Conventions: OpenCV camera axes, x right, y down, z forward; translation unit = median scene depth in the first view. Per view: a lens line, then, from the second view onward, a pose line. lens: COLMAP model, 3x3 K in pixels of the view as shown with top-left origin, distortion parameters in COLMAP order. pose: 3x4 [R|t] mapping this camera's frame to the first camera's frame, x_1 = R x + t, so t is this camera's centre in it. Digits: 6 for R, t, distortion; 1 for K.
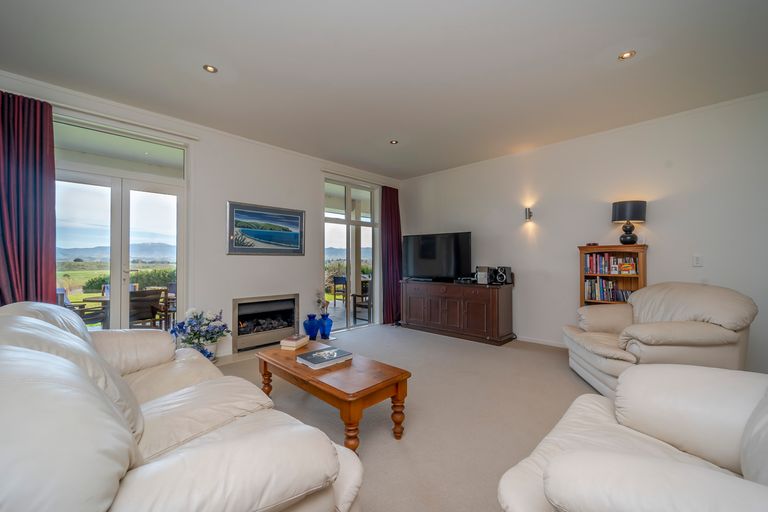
lens RADIAL K [[312.3, 0, 384.0], [0, 312.3, 256.0], [0, 0, 1]] dist [0.000269, 0.000062]
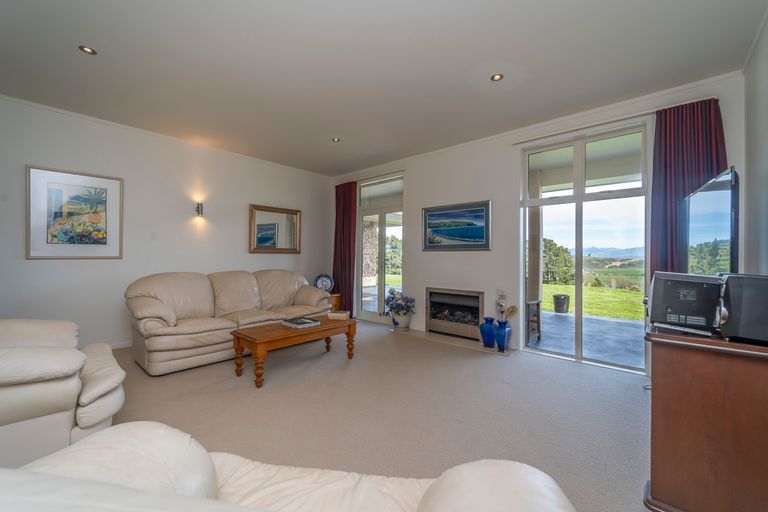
lens RADIAL K [[314.0, 0, 384.0], [0, 314.0, 256.0], [0, 0, 1]] dist [-0.000047, 0.000078]
pose [[0.052855, 0.001084, -0.998602, 0.694860], [0.010940, 0.999939, 0.001664, 0.010762], [0.998542, -0.011013, 0.052840, 0.723646]]
